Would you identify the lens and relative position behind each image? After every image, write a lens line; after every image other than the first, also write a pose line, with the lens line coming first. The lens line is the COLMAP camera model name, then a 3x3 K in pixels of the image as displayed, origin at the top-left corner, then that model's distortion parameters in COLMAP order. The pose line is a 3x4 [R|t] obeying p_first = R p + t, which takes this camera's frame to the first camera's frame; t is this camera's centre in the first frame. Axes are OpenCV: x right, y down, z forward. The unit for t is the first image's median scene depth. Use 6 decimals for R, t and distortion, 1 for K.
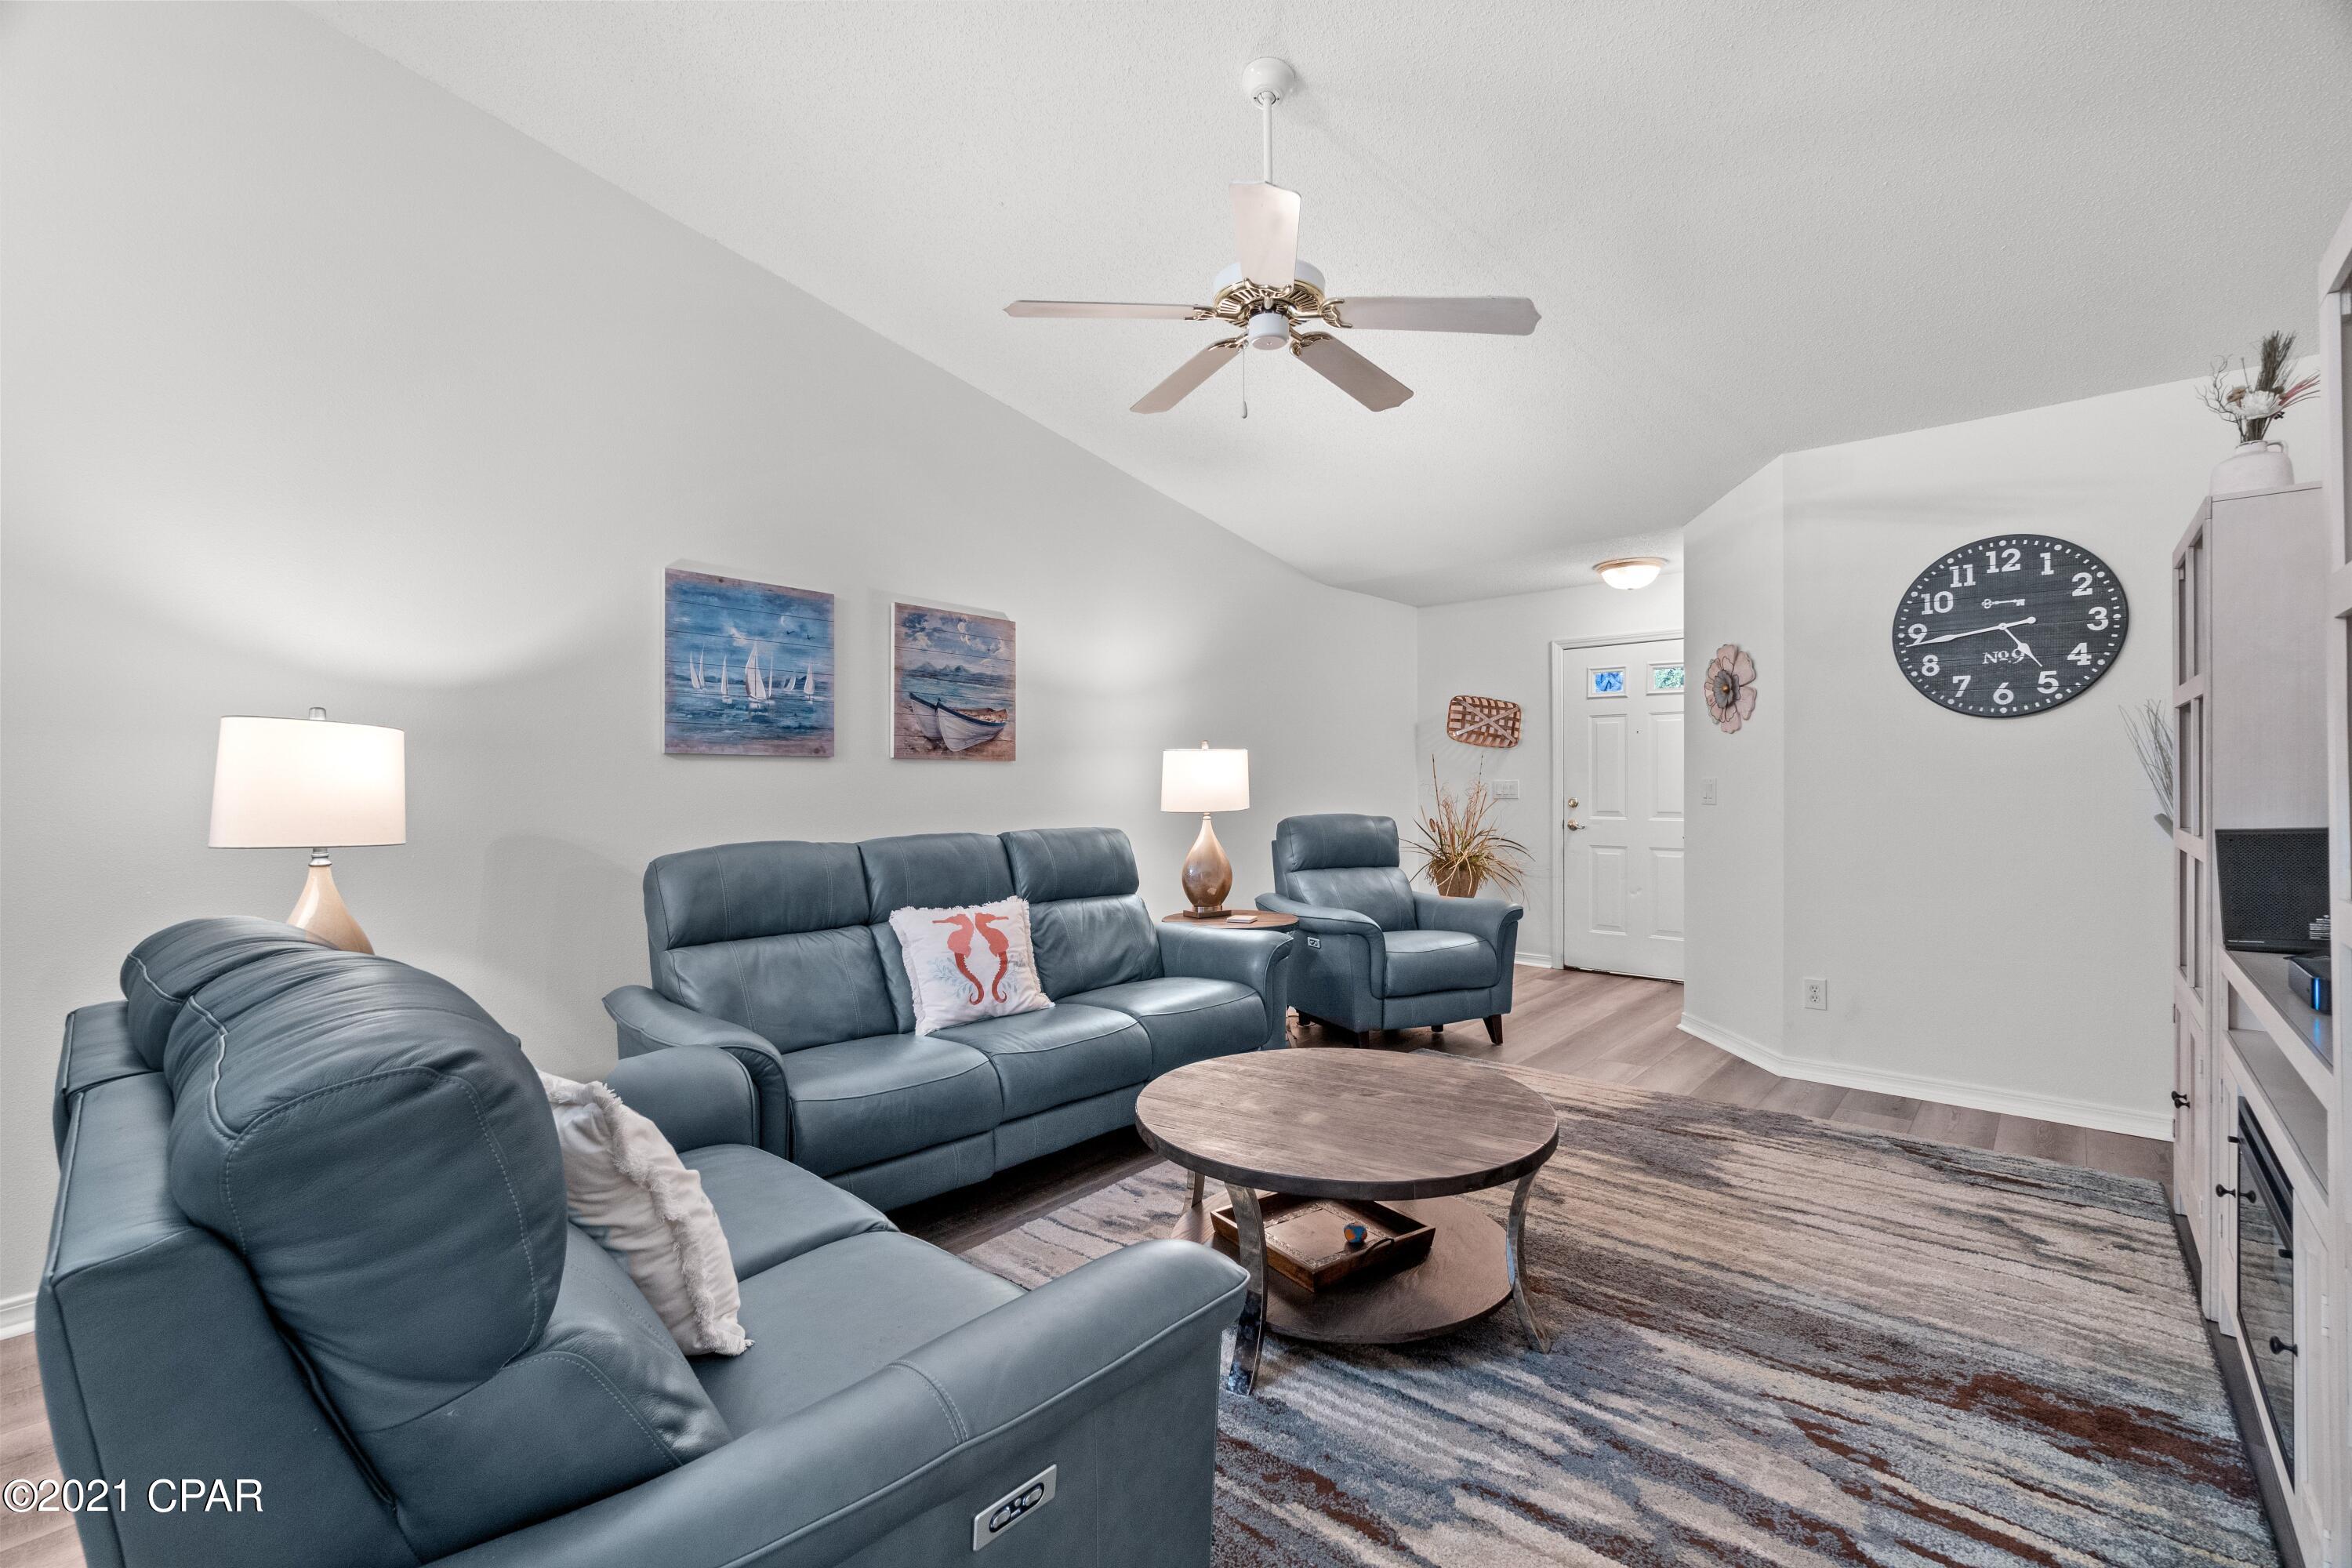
lens RADIAL K [[1014.2, 0, 1181.1], [0, 1014.2, 789.3], [0, 0, 1]] dist [-0.002556, 0.000564]
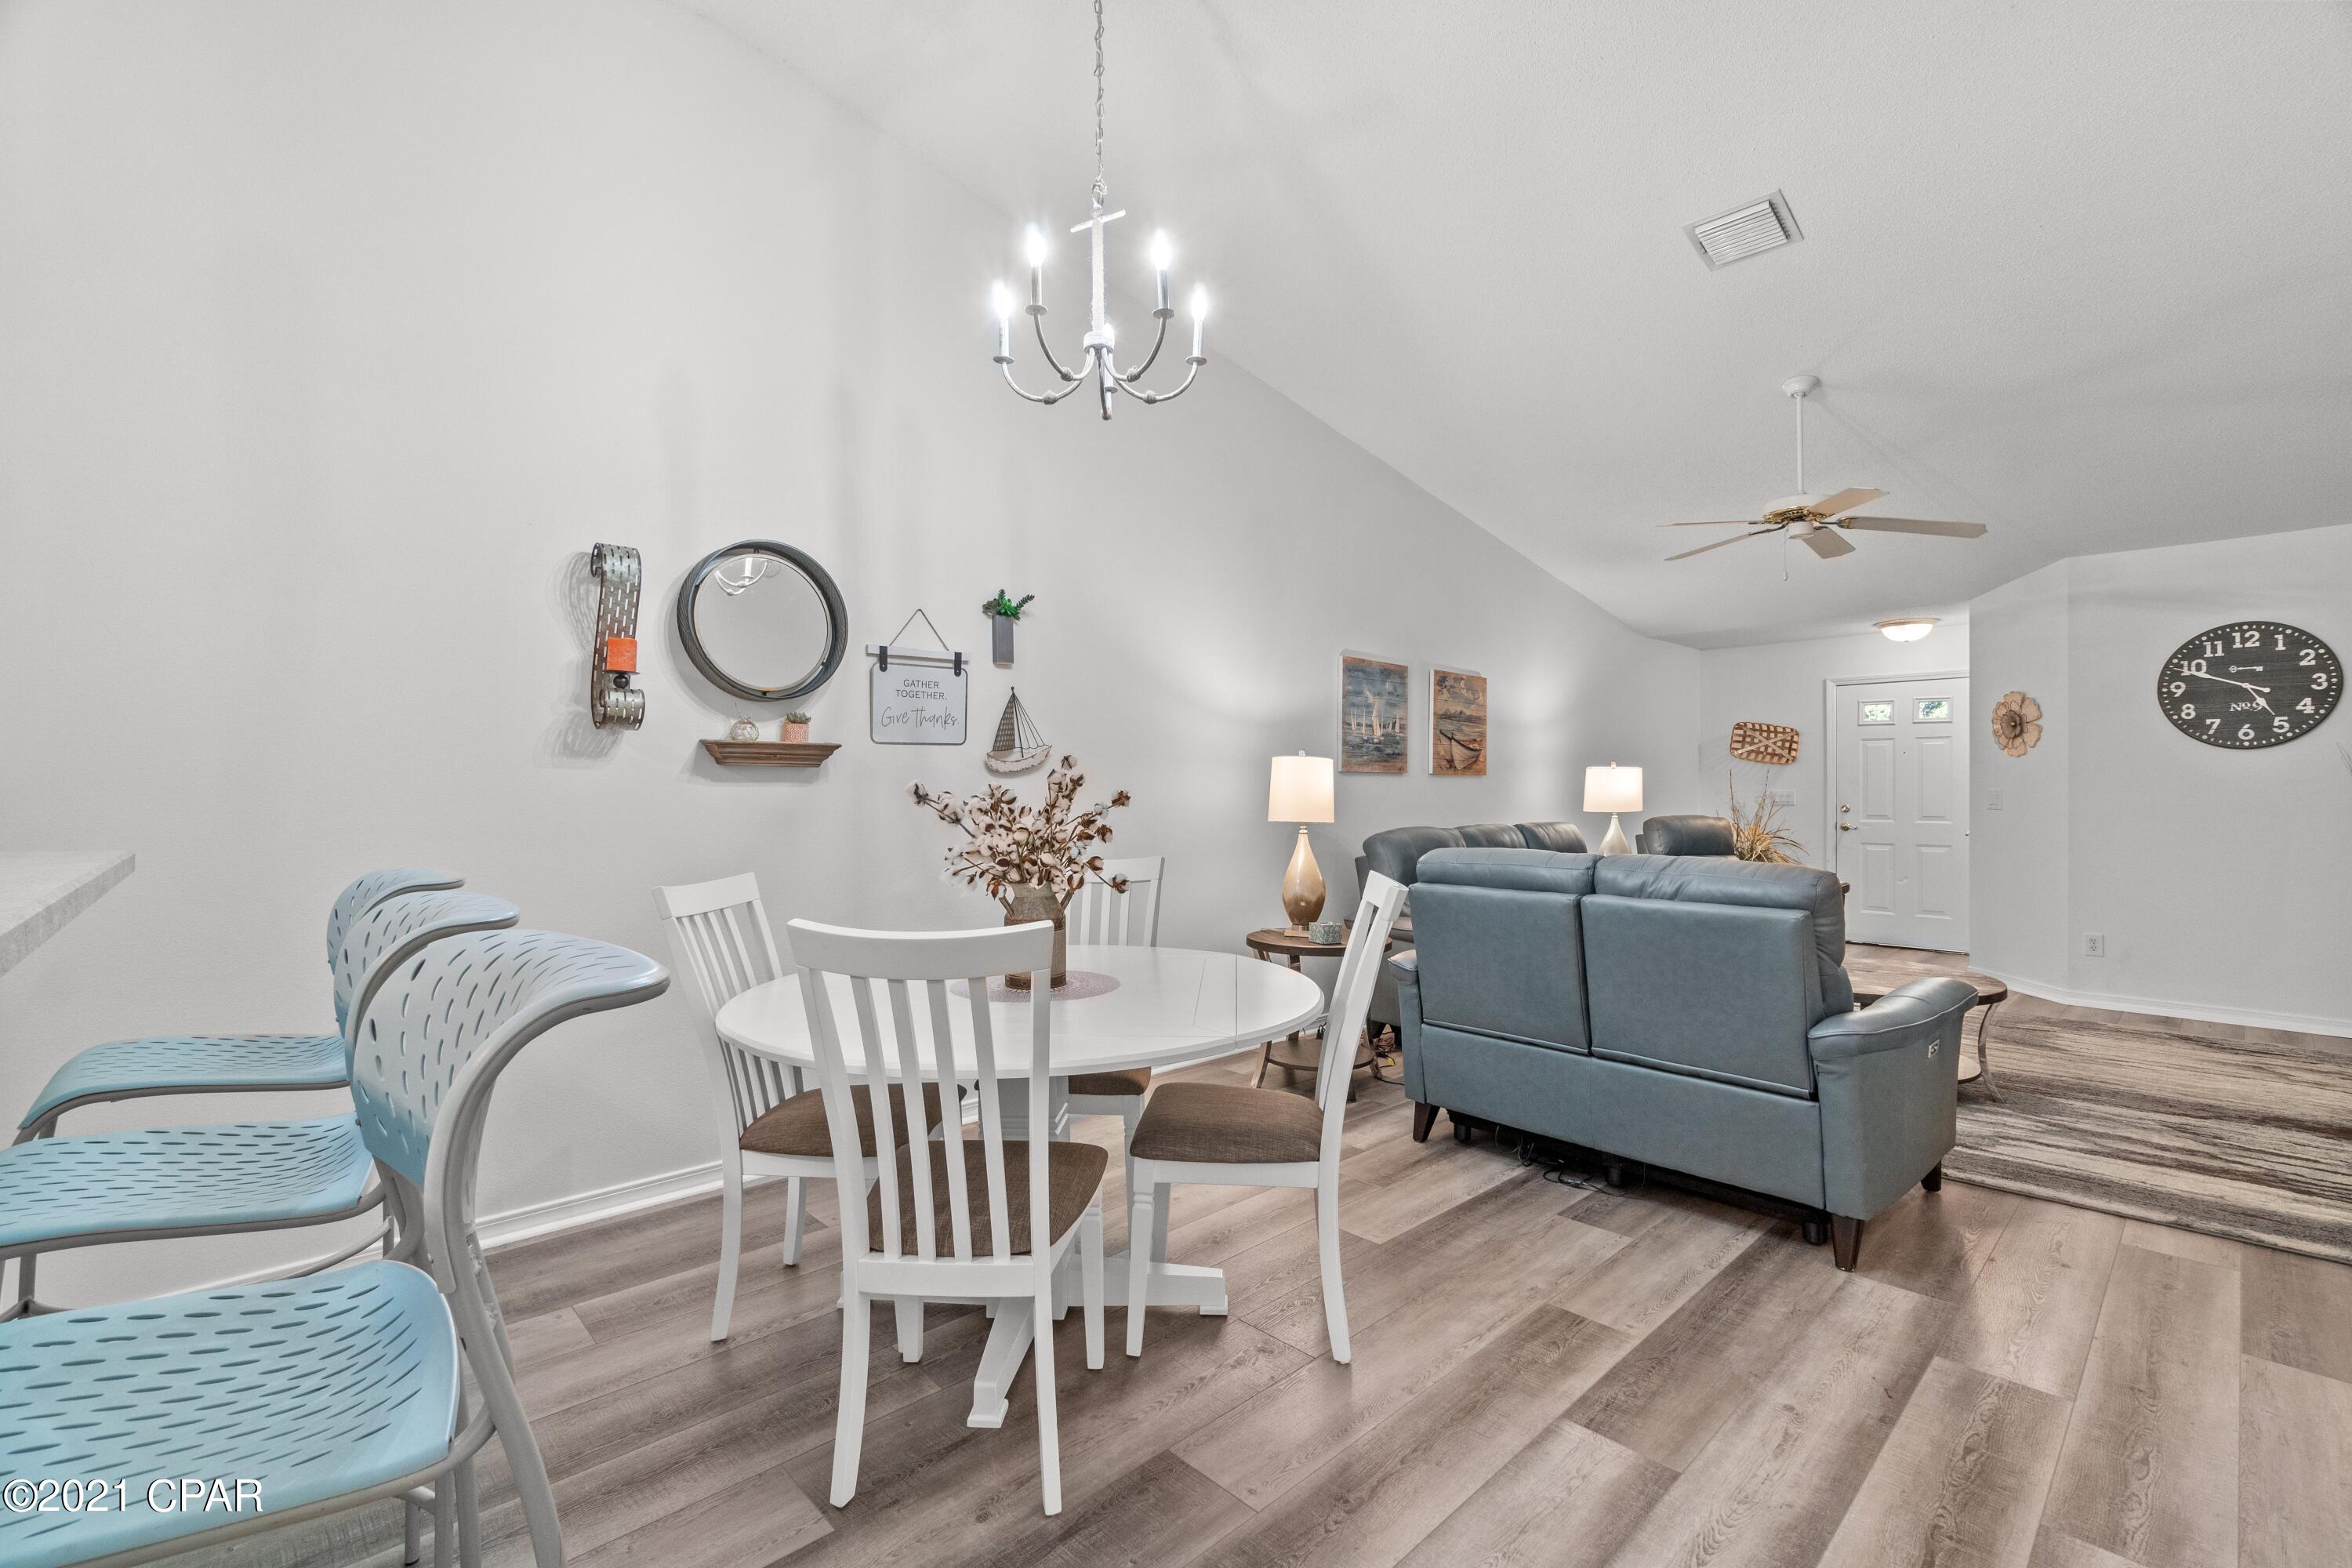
lens RADIAL K [[1014.2, 0, 1178.6], [0, 1014.2, 789.0], [0, 0, 1]] dist [-0.002556, 0.000564]
pose [[0.995879, 0.004883, -0.090566, -0.559454], [-0.005546, 0.999960, -0.007071, 0.004520], [0.090528, 0.007544, 0.995865, -0.559397]]
